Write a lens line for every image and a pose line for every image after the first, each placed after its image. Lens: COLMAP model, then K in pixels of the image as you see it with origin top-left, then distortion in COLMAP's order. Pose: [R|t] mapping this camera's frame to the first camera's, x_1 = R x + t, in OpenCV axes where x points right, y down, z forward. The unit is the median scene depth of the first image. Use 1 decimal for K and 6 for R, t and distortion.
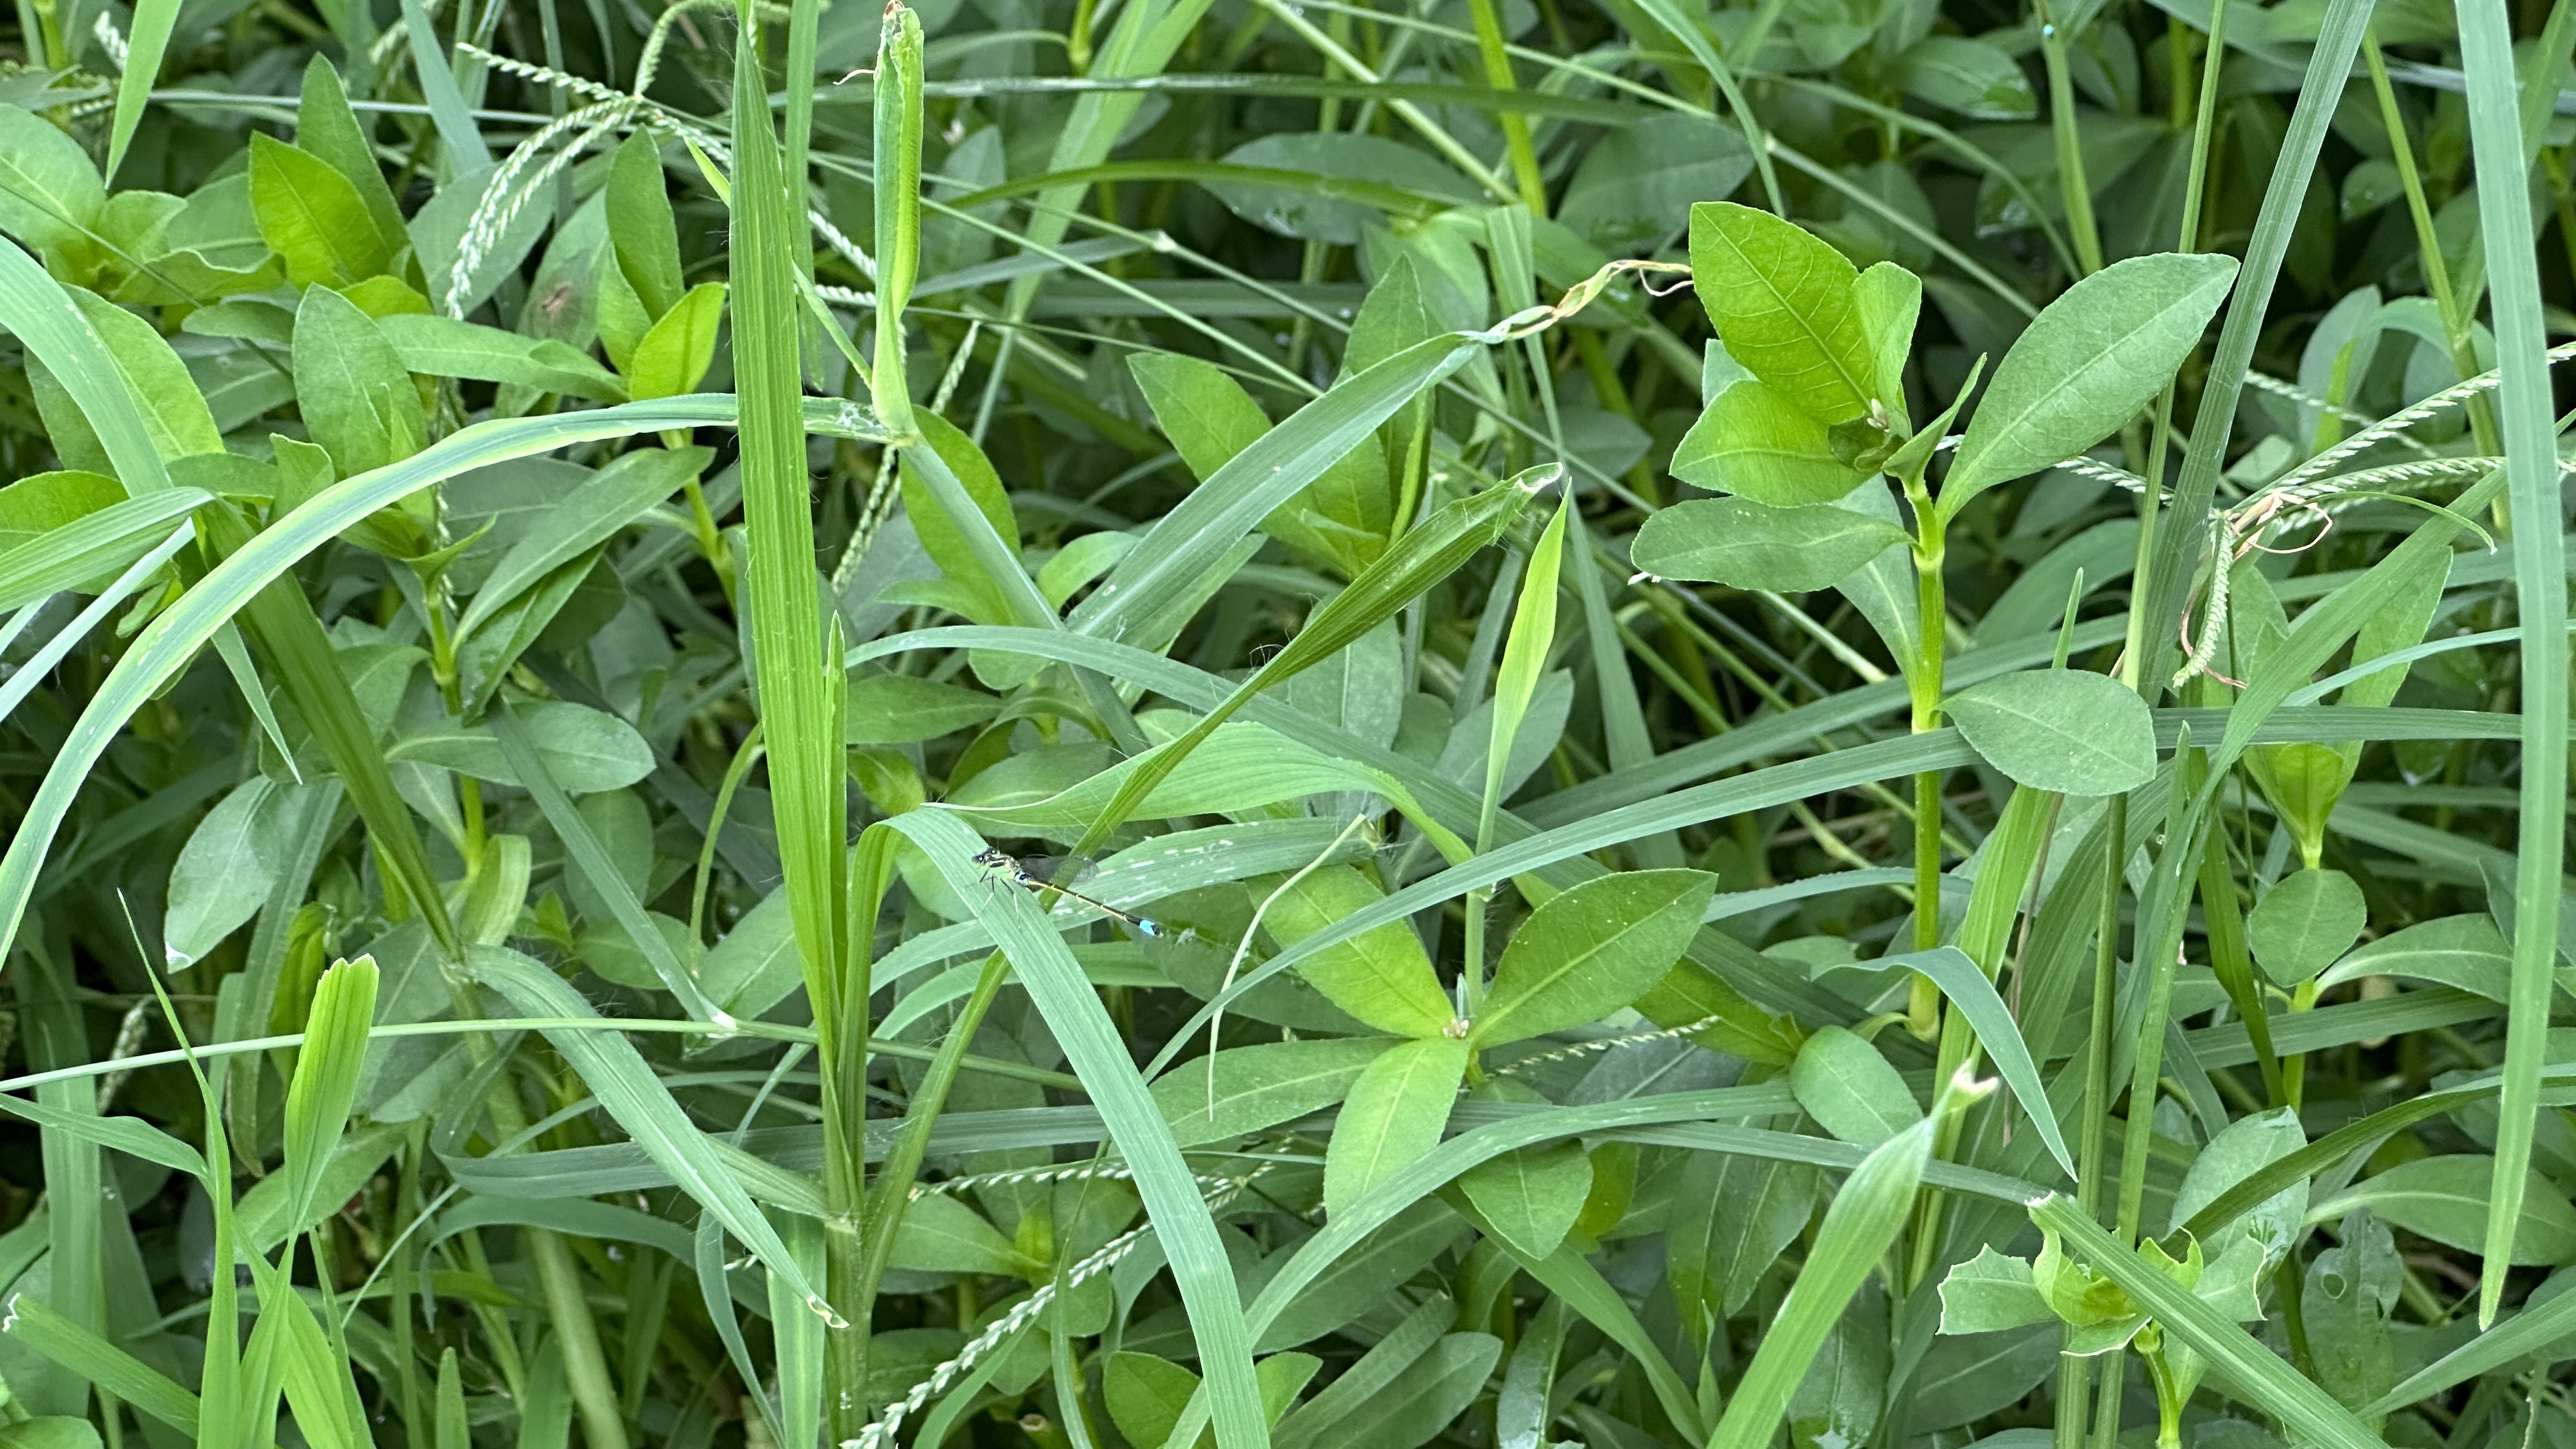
lens RADIAL K [[5911.3, 0, 1288.6], [0, 5911.3, 654.2], [0, 0, 1]] dist [-0.365361, 8.190941]
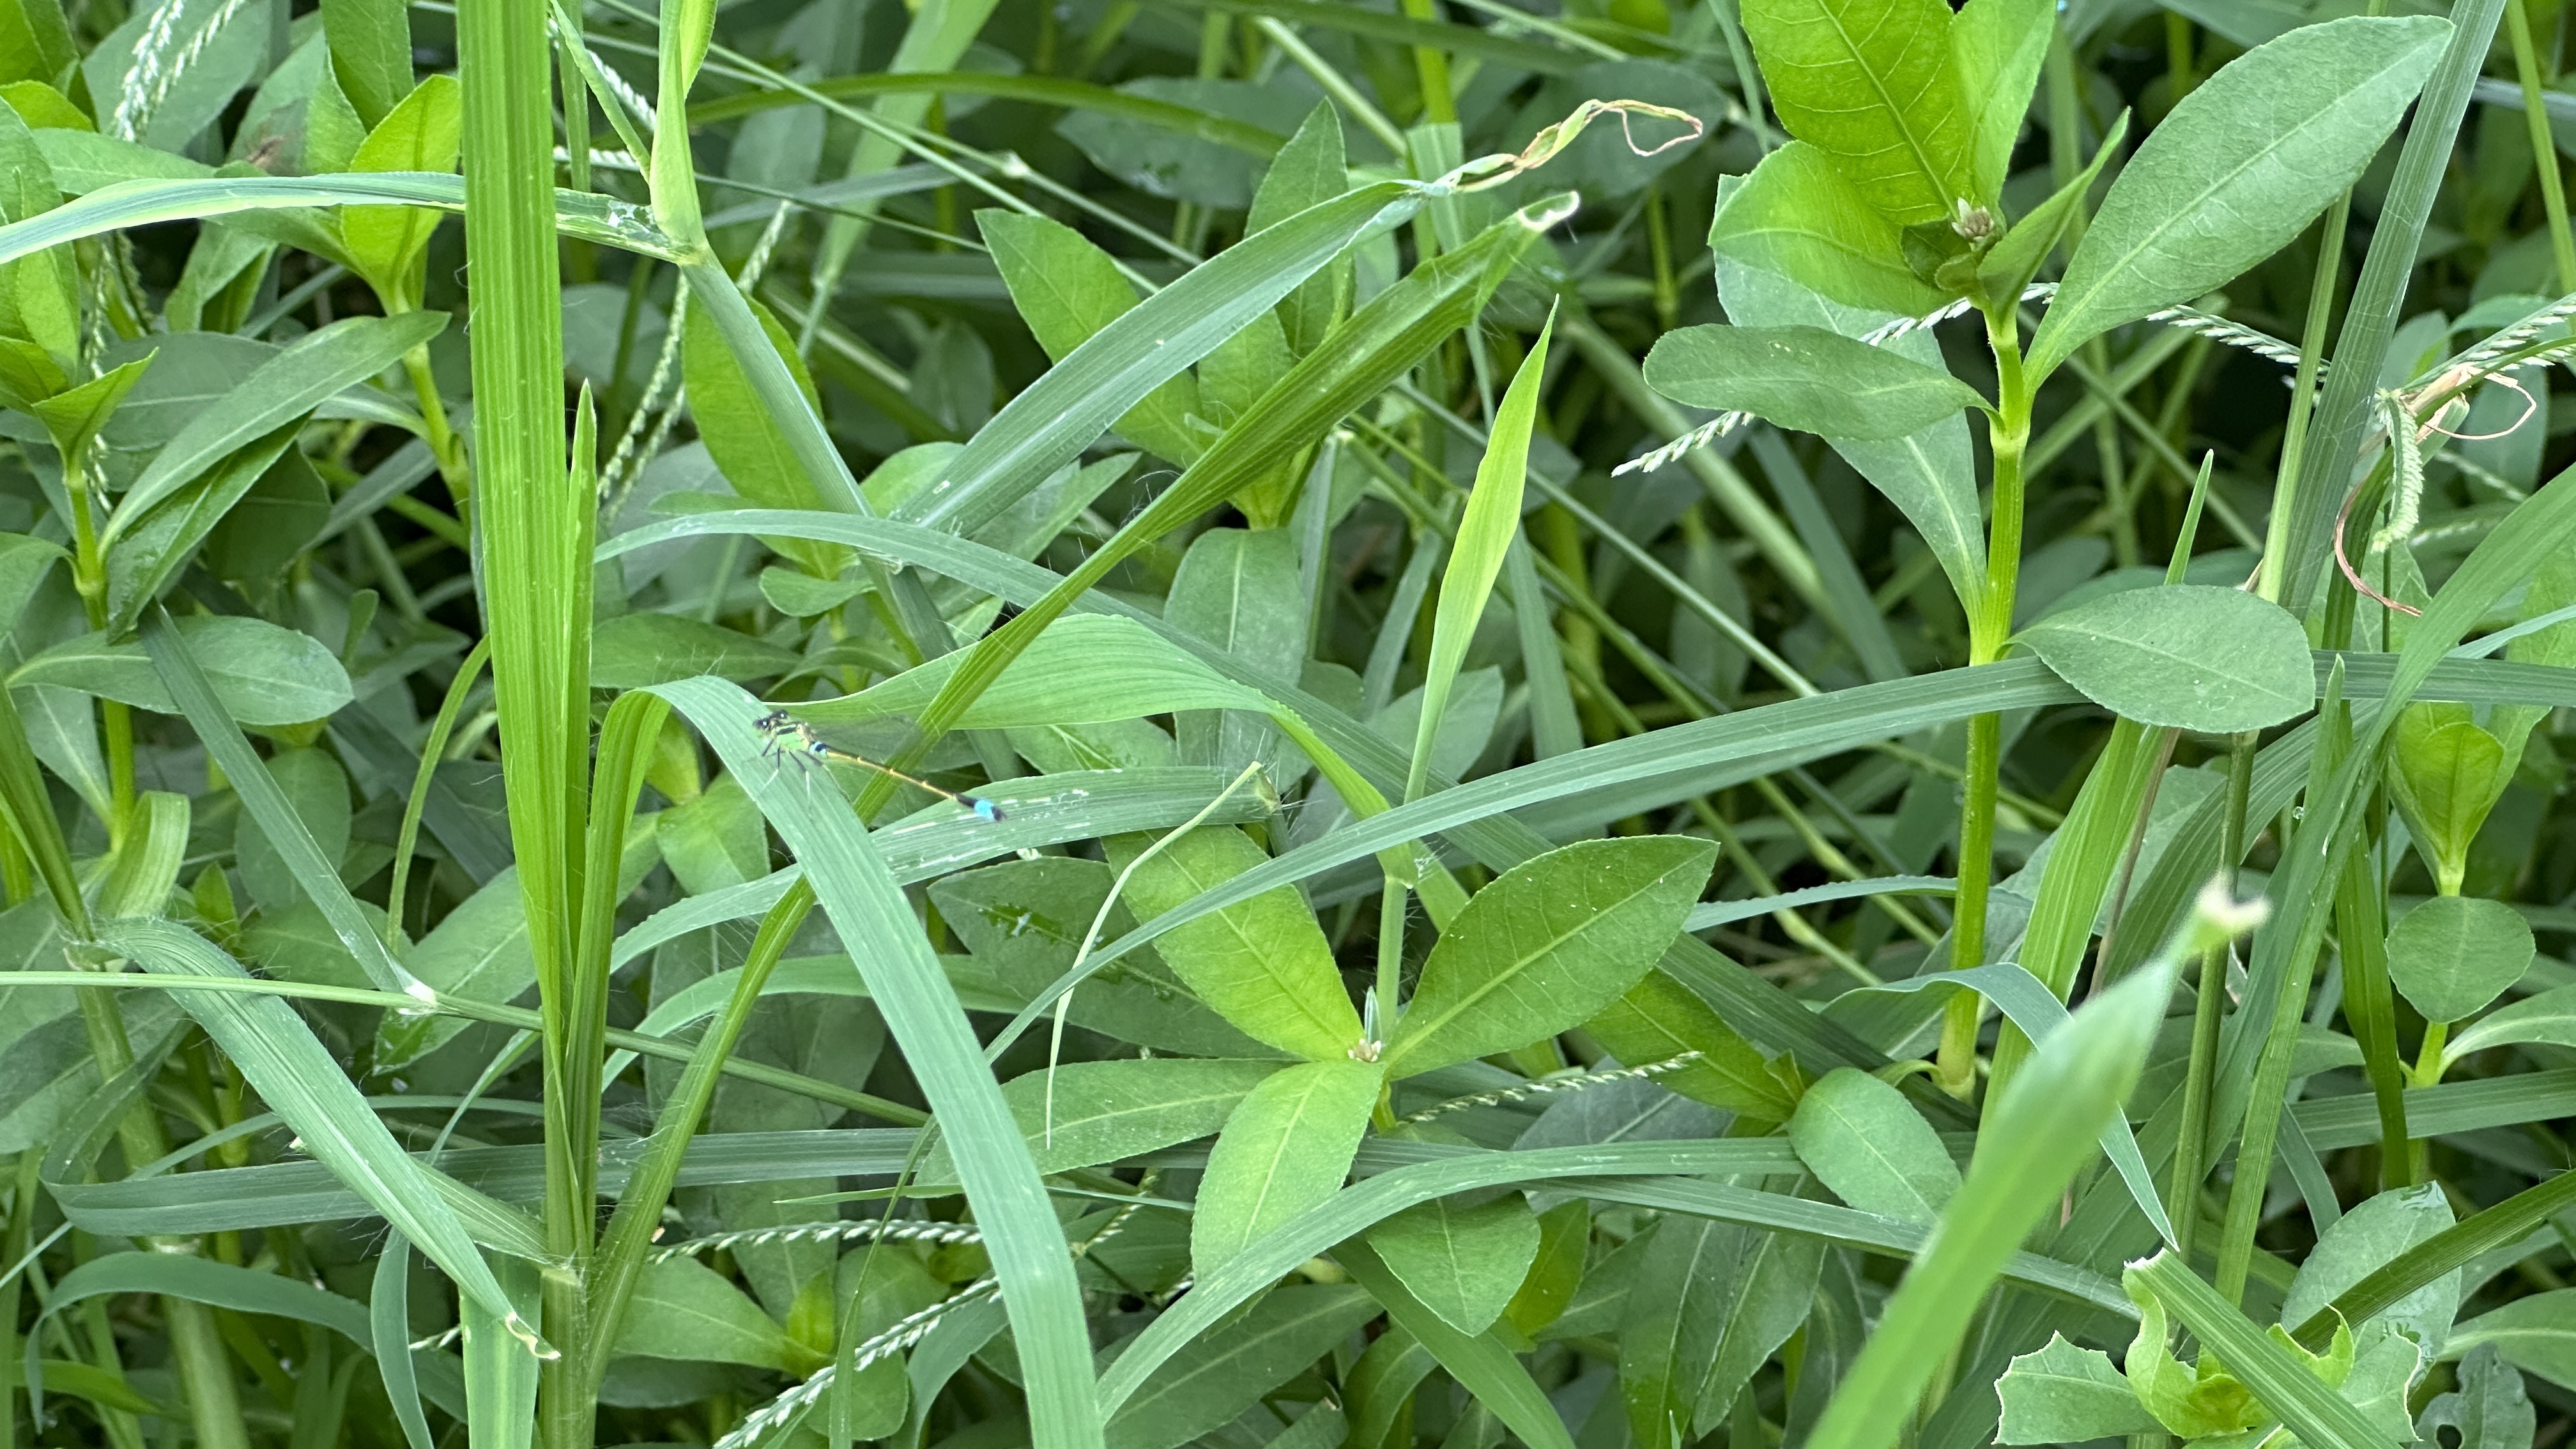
lens RADIAL K [[5845.2, 0, 1288.0], [0, 5845.2, 724.5], [0, 0, 1]] dist [-0.137806, 3.435771]
pose [[0.998590, 0.039053, 0.035962, -0.011222], [-0.037098, 0.997878, -0.053507, 0.061790], [-0.037975, 0.052097, 0.997920, 0.226477]]
